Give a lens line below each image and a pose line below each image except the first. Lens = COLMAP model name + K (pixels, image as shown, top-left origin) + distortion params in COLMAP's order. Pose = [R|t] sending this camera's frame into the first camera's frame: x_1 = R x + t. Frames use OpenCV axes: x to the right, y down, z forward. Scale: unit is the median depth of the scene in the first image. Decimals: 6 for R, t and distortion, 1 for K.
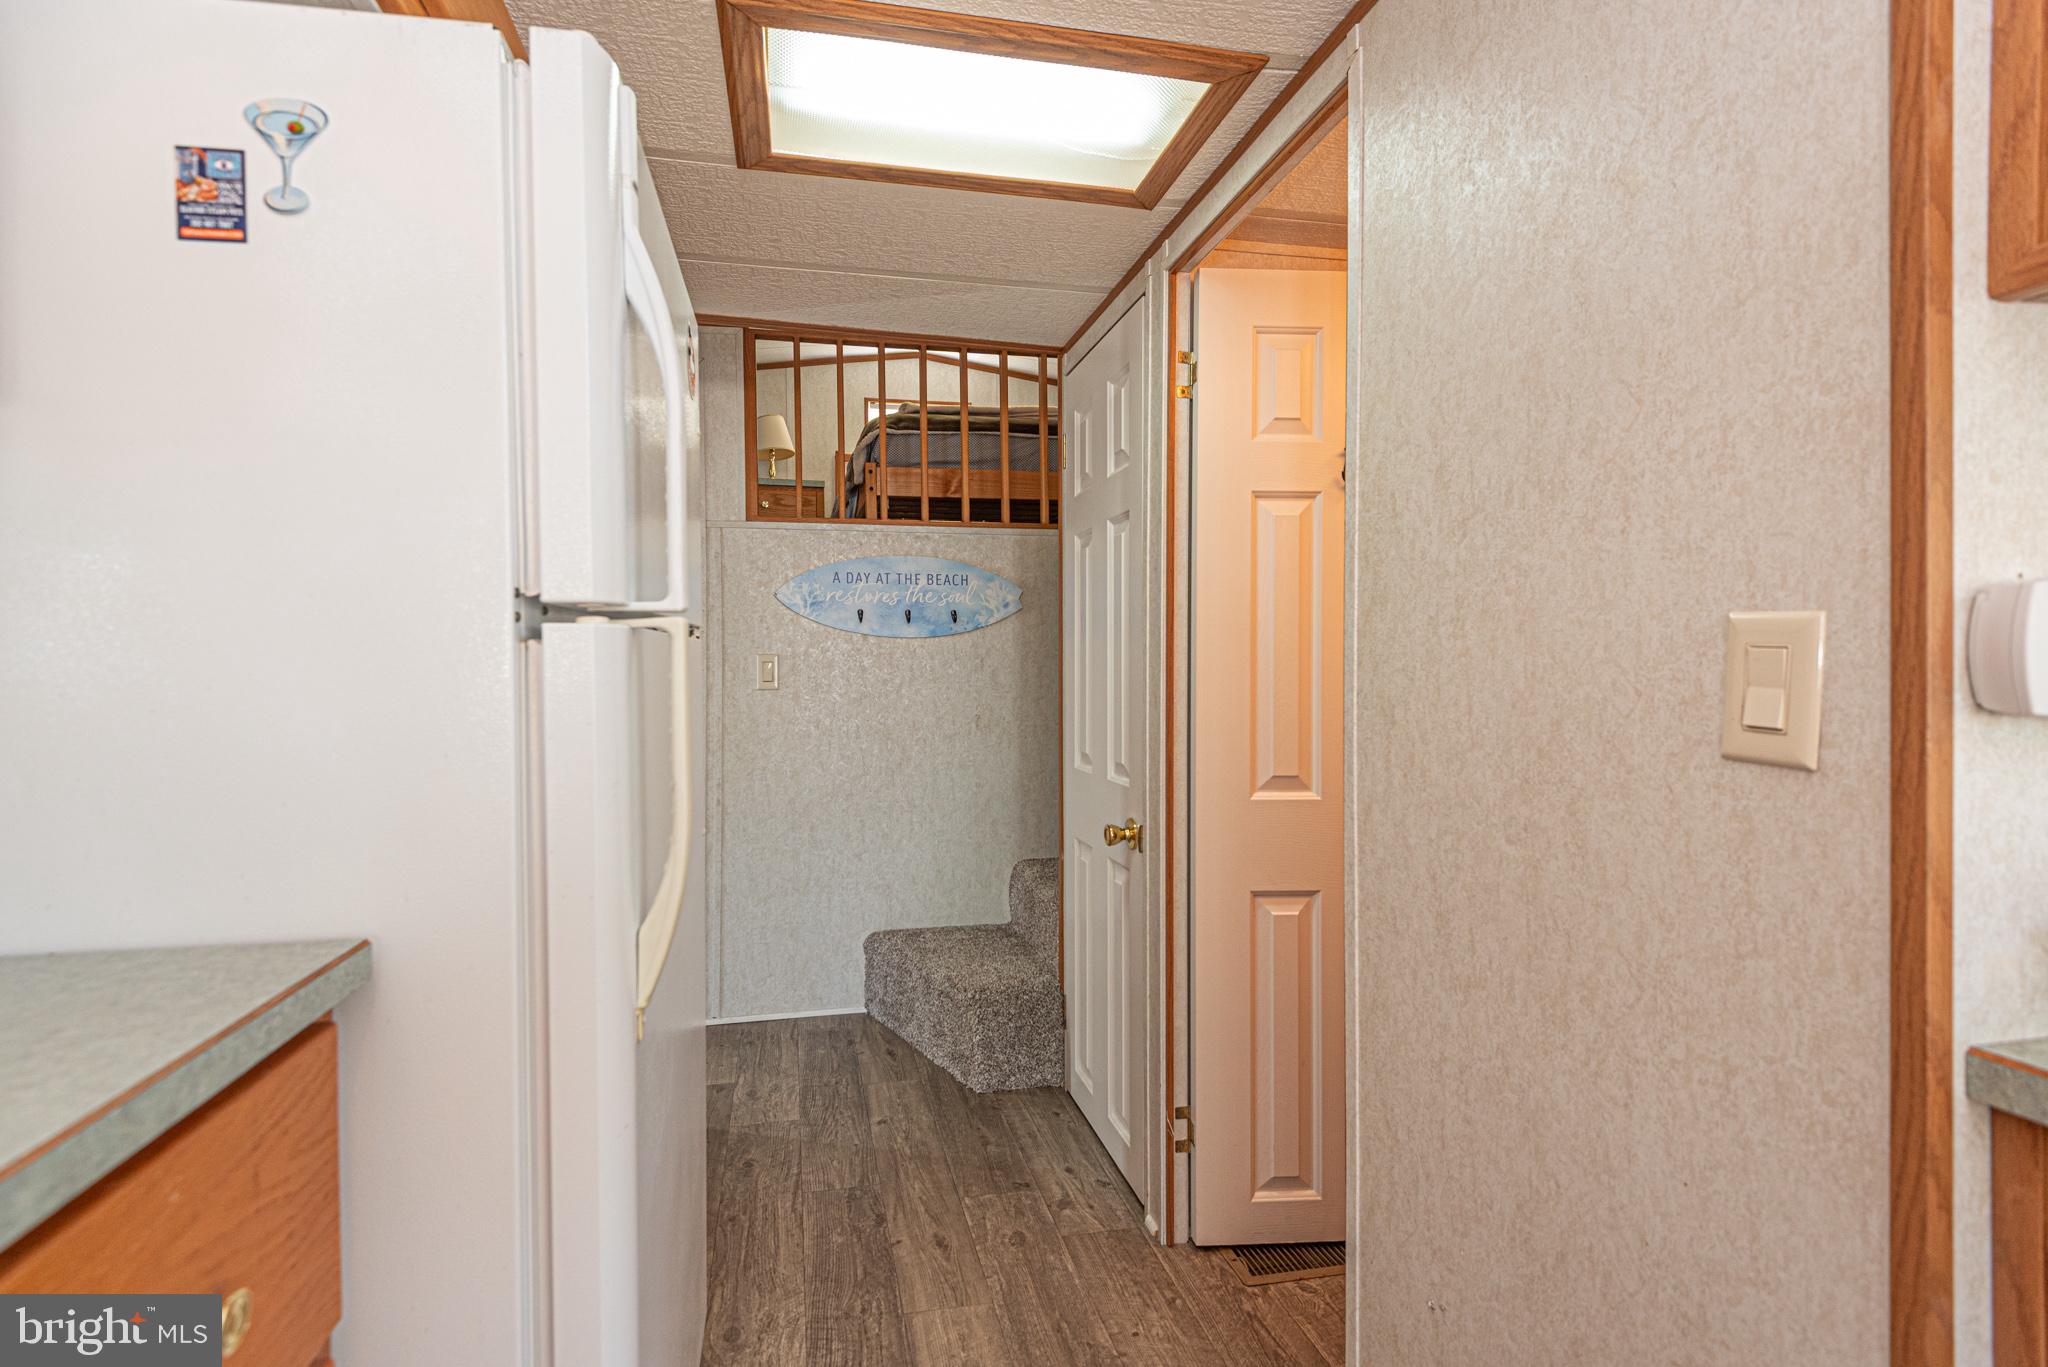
lens RADIAL K [[995.7, 0, 1019.3], [0, 995.7, 663.4], [0, 0, 1]] dist [0.012398, -0.001101]
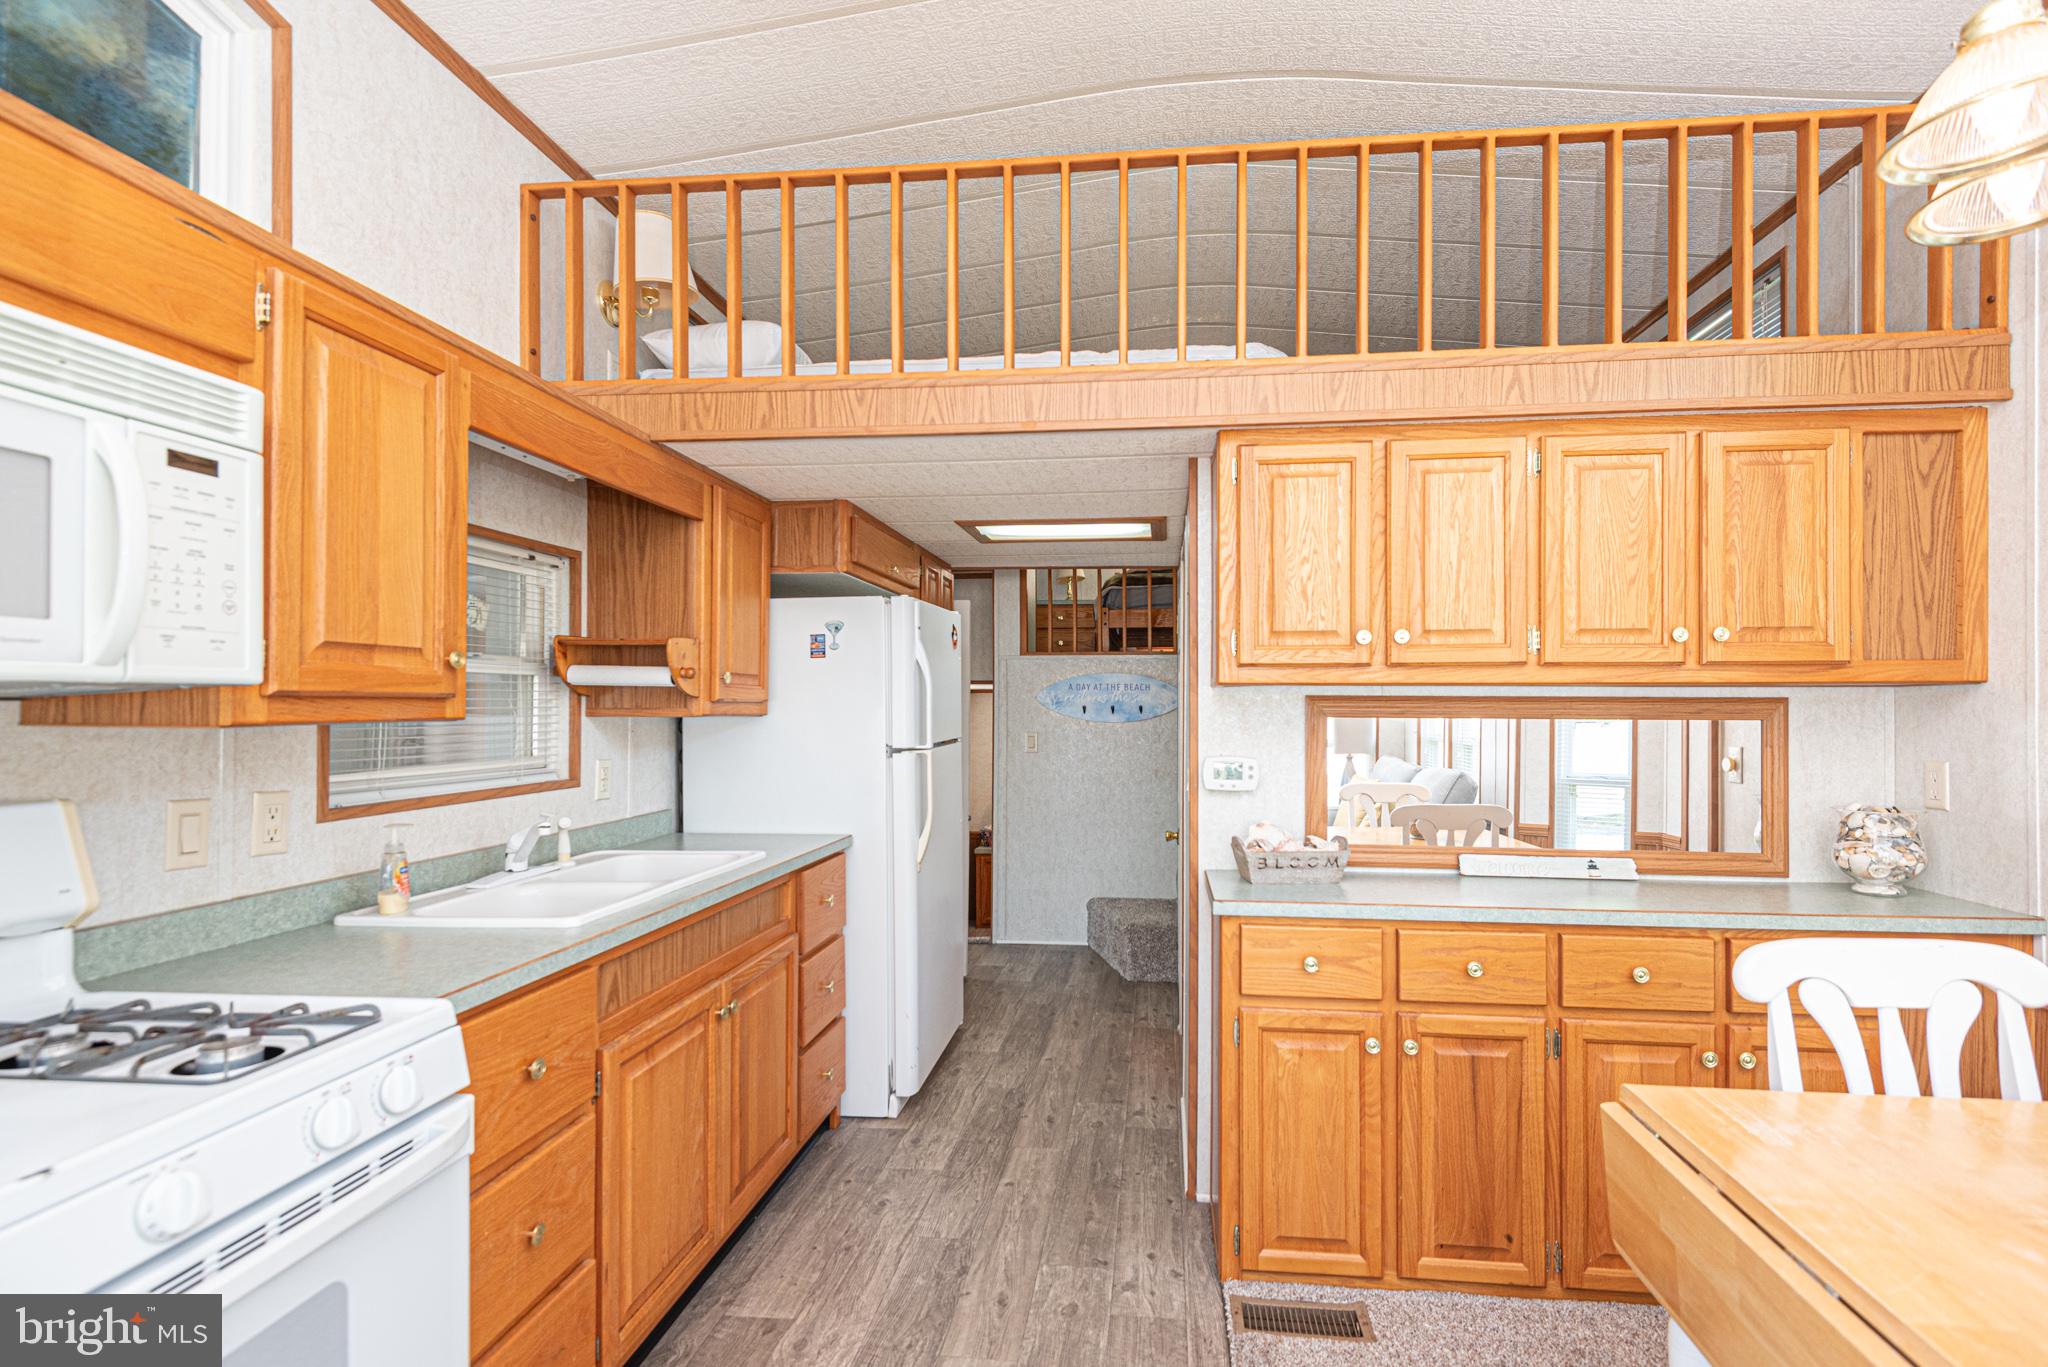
lens RADIAL K [[933.2, 0, 1093.3], [0, 933.2, 710.0], [0, 0, 1]] dist [0.018320, -0.010486]
pose [[0.961839, 0.003569, -0.273592, 0.285752], [-0.002933, 0.999992, 0.002733, -0.050964], [0.273599, -0.001826, 0.961842, -0.513162]]
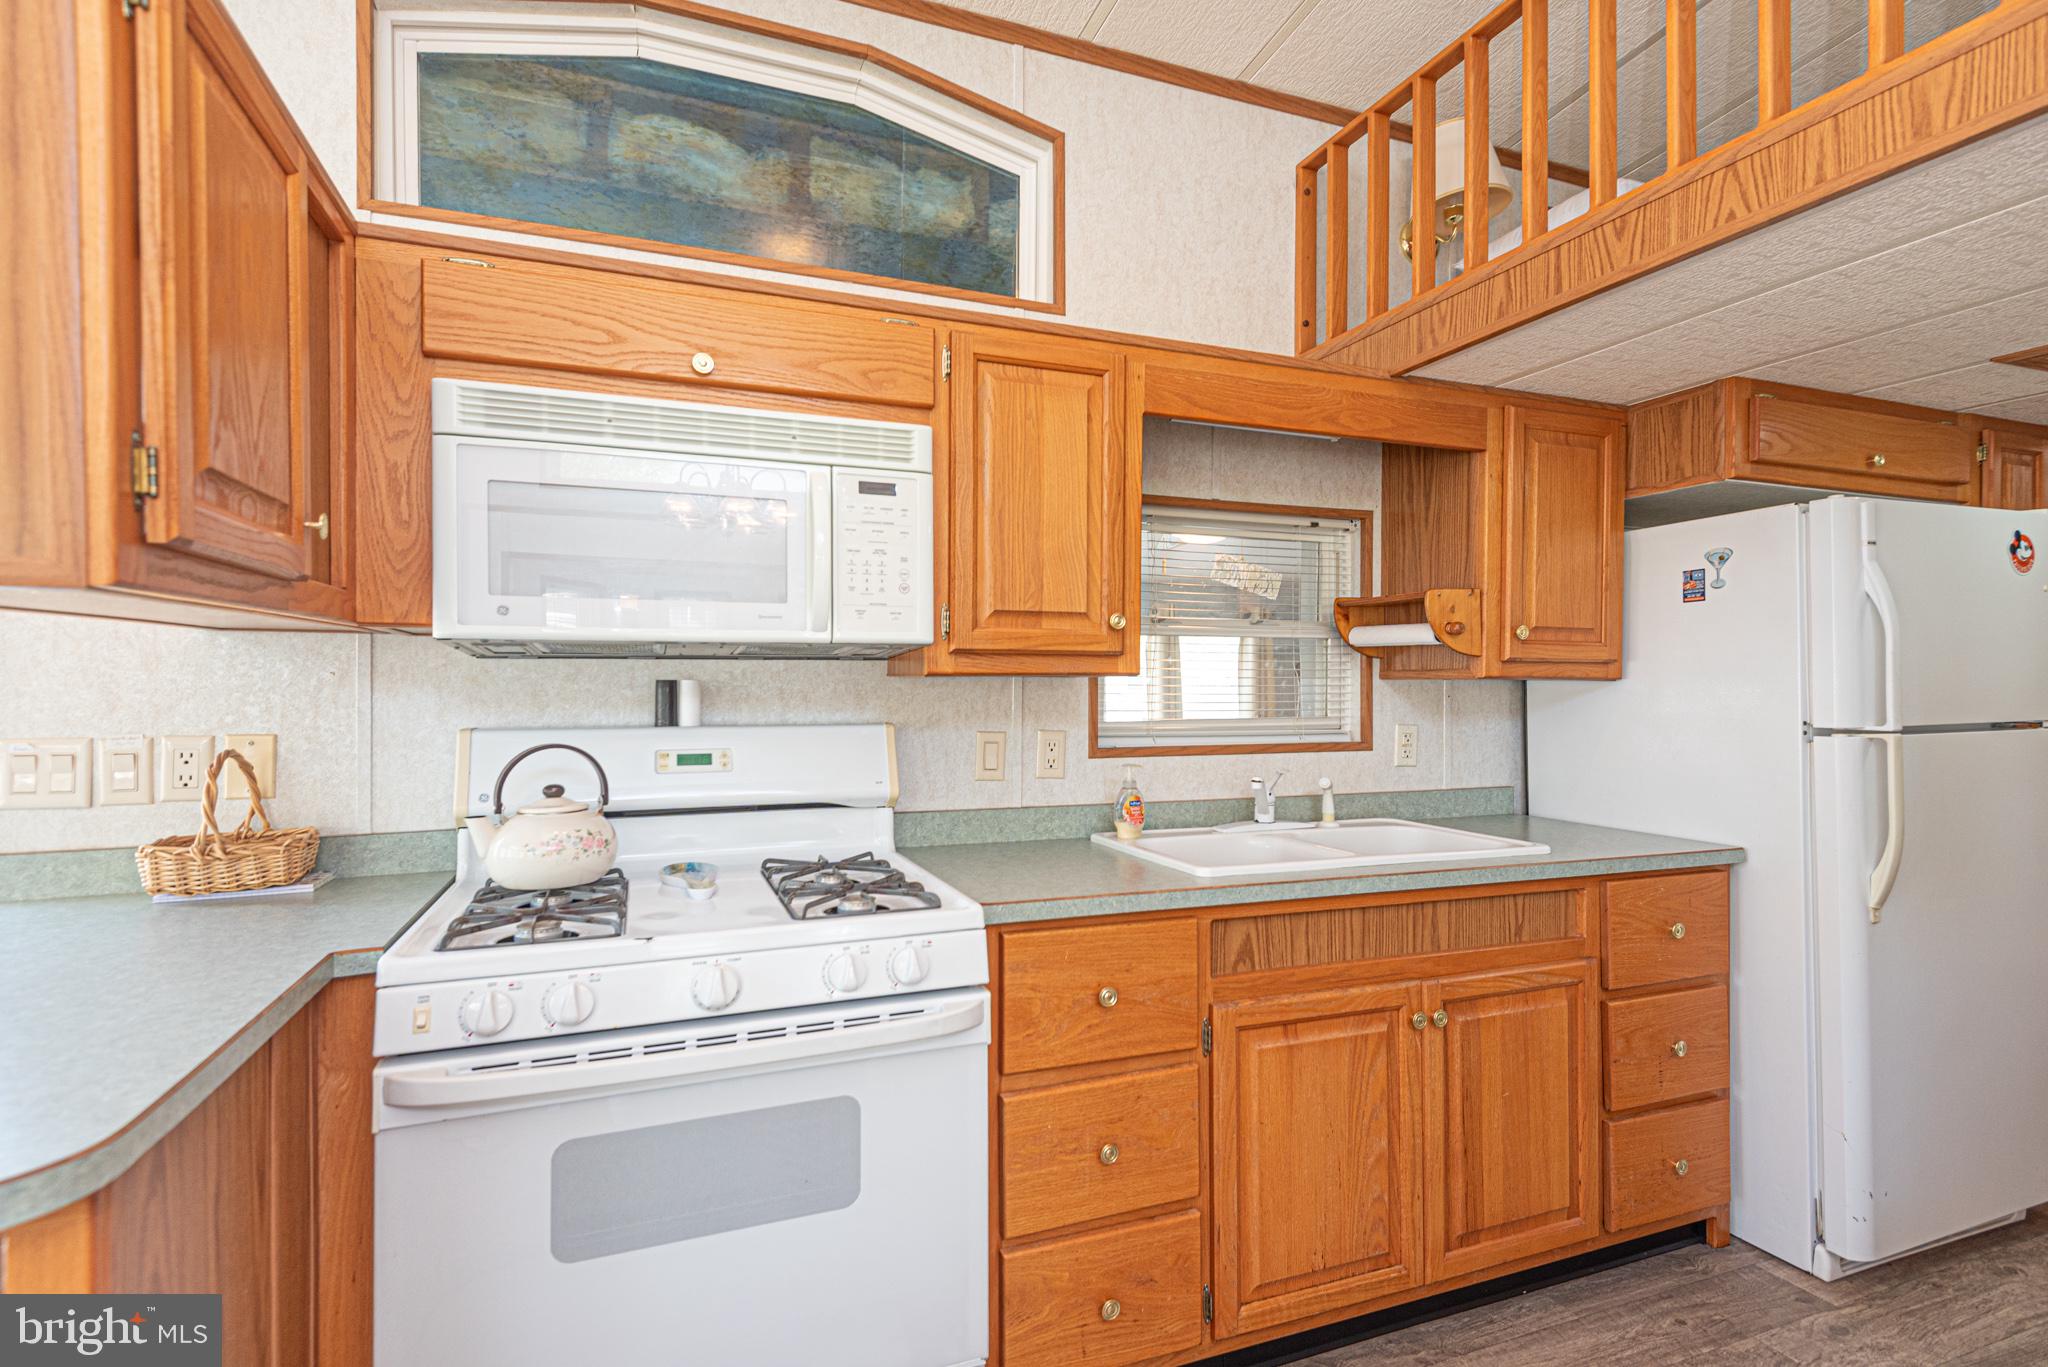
lens RADIAL K [[933.2, 0, 1011.0], [0, 933.2, 690.9], [0, 0, 1]] dist [0.018320, -0.010486]
pose [[0.181601, 0.011357, -0.983307, 0.351021], [-0.001884, 0.999935, 0.011201, -0.041740], [0.983371, -0.000182, 0.181611, -0.333925]]
